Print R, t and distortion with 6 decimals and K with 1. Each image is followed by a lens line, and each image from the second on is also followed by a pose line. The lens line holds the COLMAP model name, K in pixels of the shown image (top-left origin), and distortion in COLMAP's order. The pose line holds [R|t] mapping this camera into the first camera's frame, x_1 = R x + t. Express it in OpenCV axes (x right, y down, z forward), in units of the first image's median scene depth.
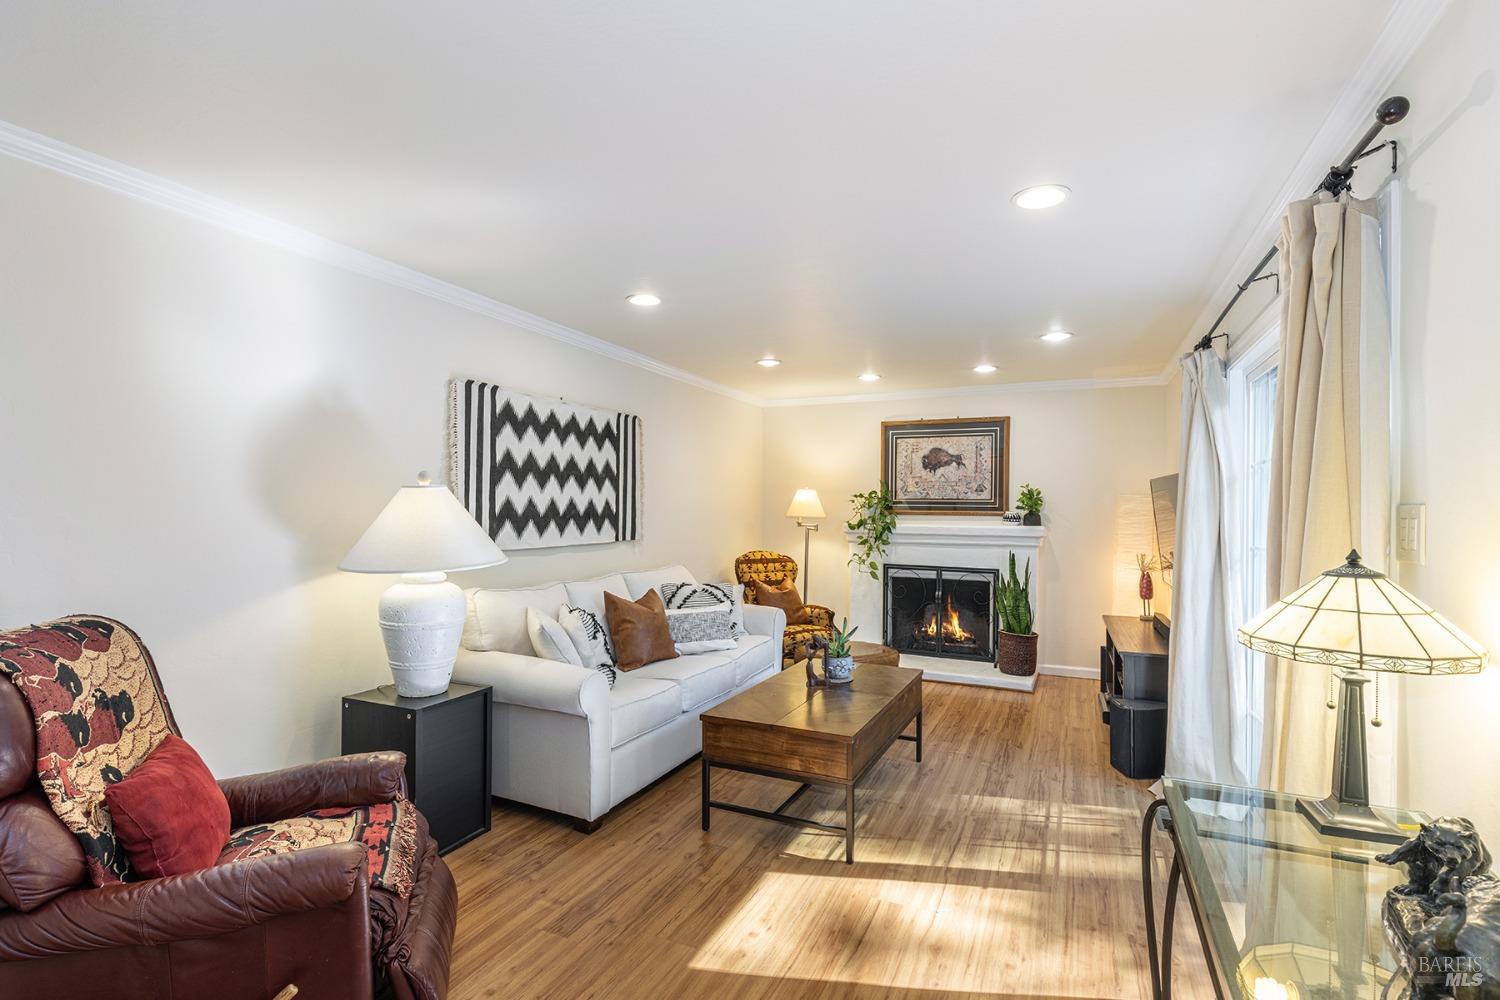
lens RADIAL K [[715.5, 0, 737.8], [0, 715.5, 509.3], [0, 0, 1]] dist [-0.016874, -0.003191]
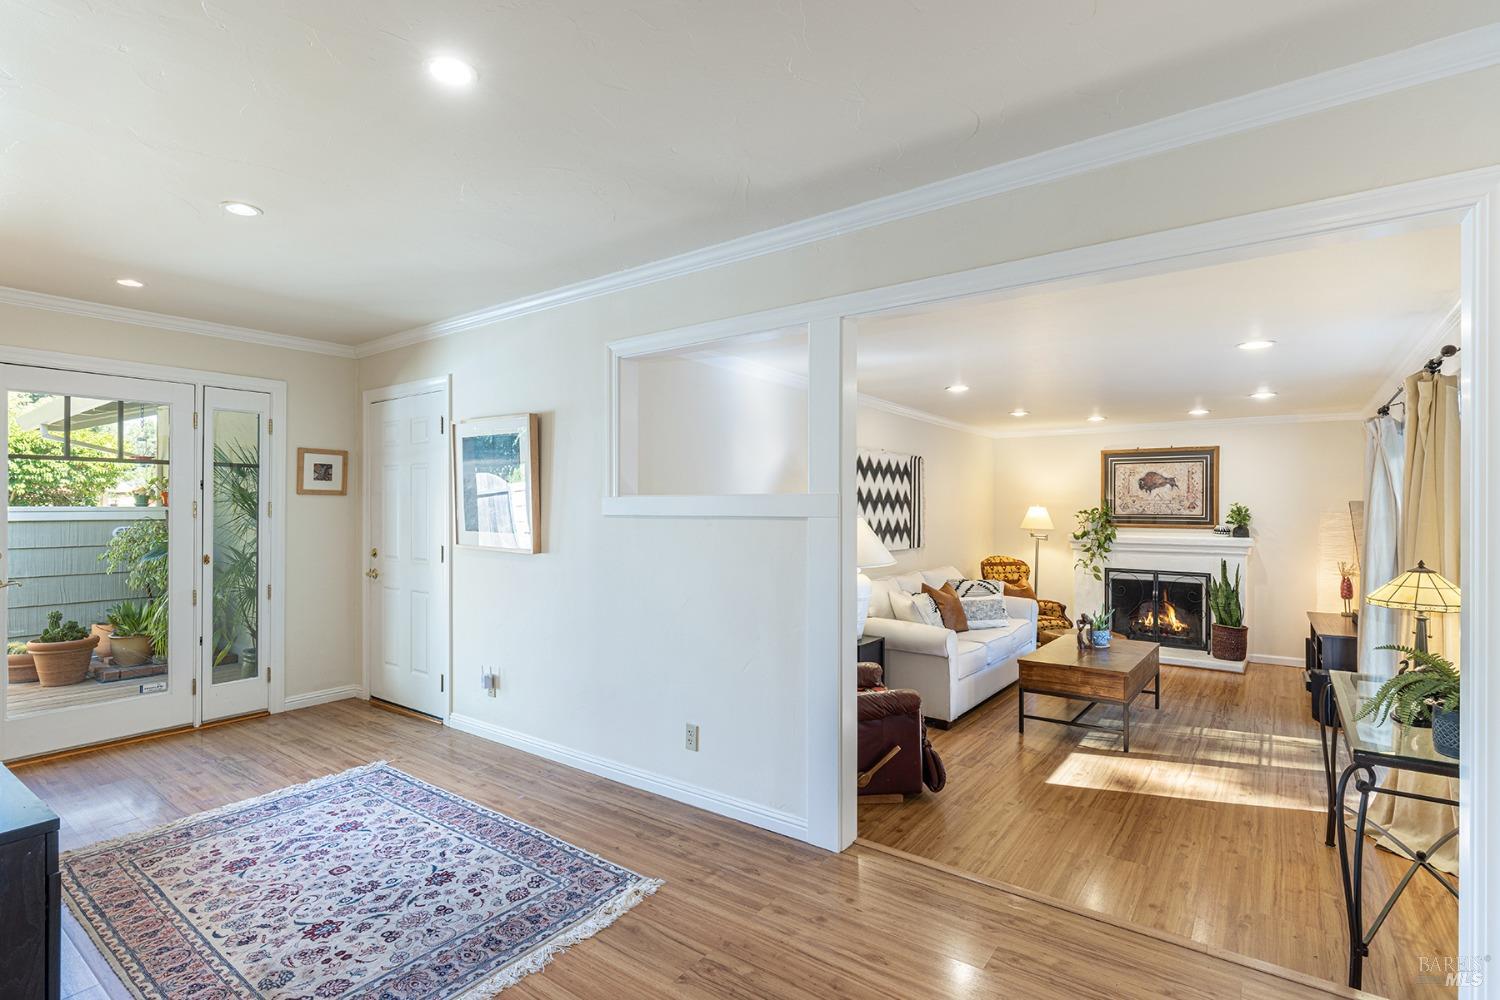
lens RADIAL K [[715.5, 0, 739.4], [0, 715.5, 502.7], [0, 0, 1]] dist [-0.016874, -0.003191]
pose [[0.977764, -0.003698, -0.209675, -0.173018], [0.000945, 0.999912, -0.013232, -0.021793], [0.209706, 0.012739, 0.977682, -0.366092]]
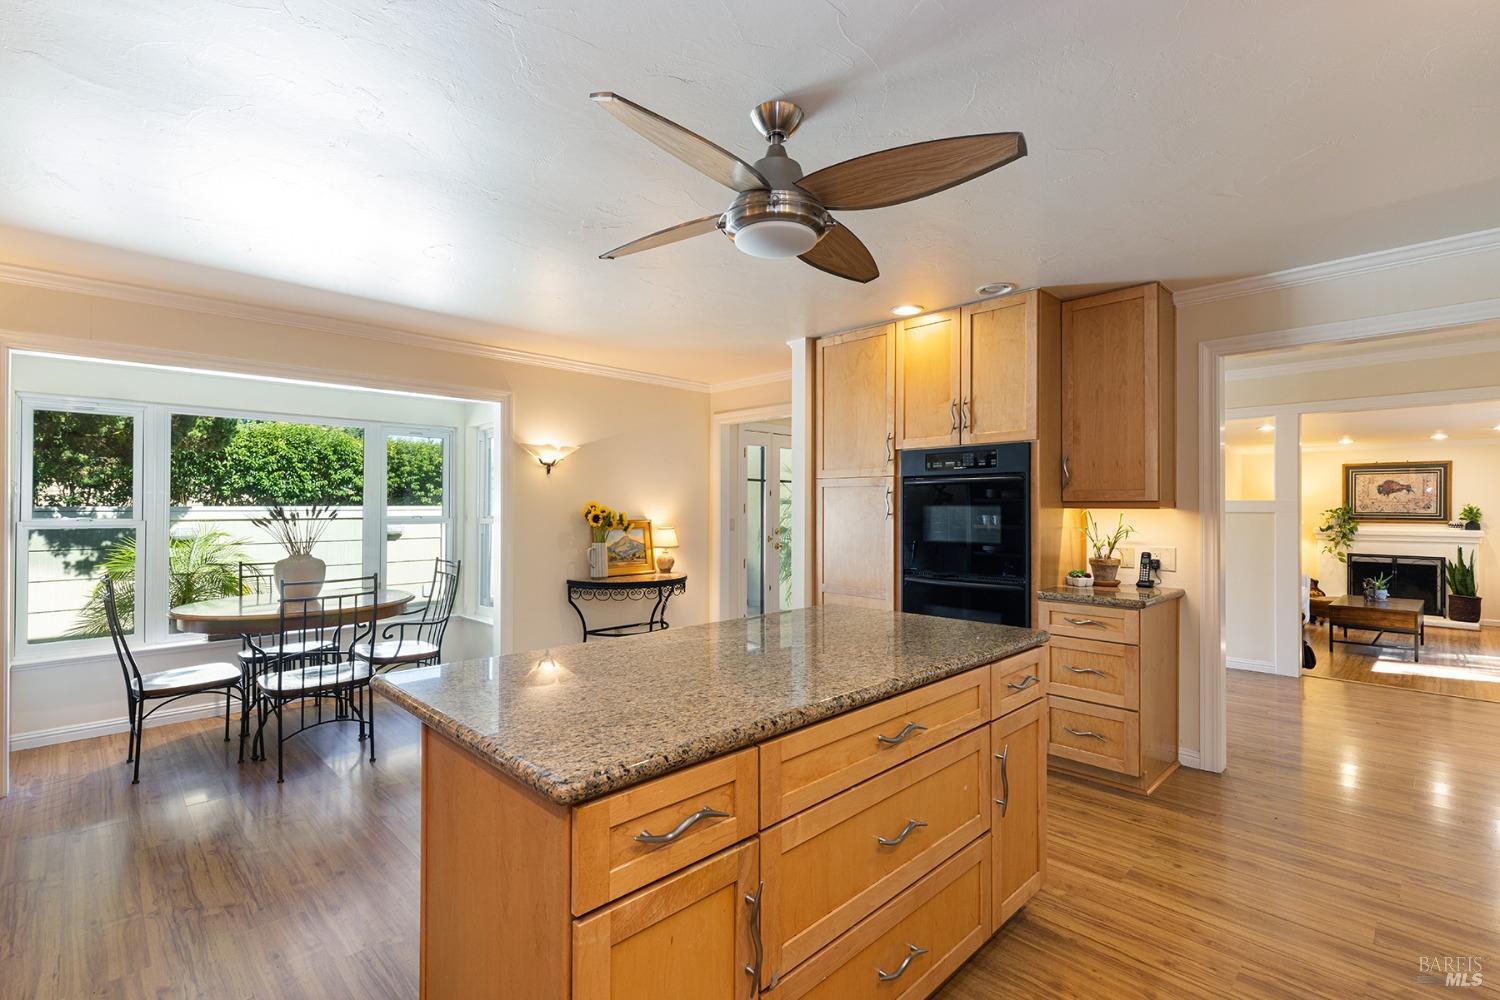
lens RADIAL K [[678.8, 0, 743.4], [0, 678.8, 504.0], [0, 0, 1]] dist [0.002971, -0.000021]
pose [[0.934477, -0.005607, -0.355978, -0.600841], [0.002736, 0.999960, -0.008570, -0.028586], [0.356012, 0.007035, 0.934455, -1.055916]]
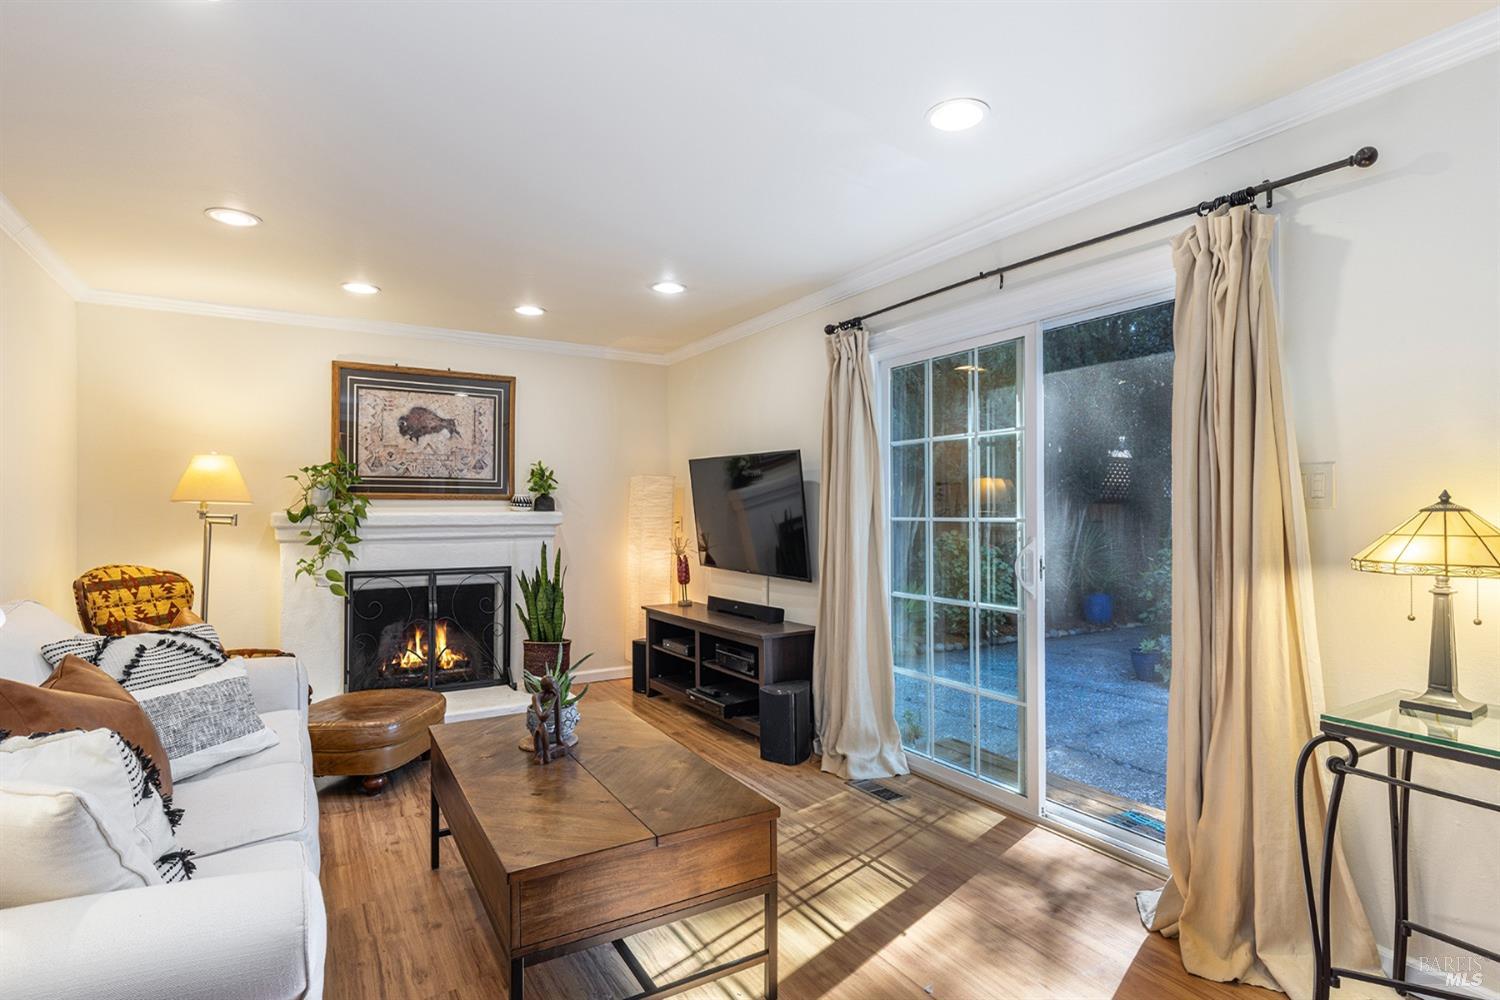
lens RADIAL K [[773.7, 0, 795.6], [0, 773.7, 509.3], [0, 0, 1]] dist [-0.016382, 0.000185]
pose [[0.530238, -0.011189, 0.847775, -0.213835], [0.007352, 0.999936, 0.008598, 0.016474], [-0.847817, 0.001674, 0.530287, 0.294108]]
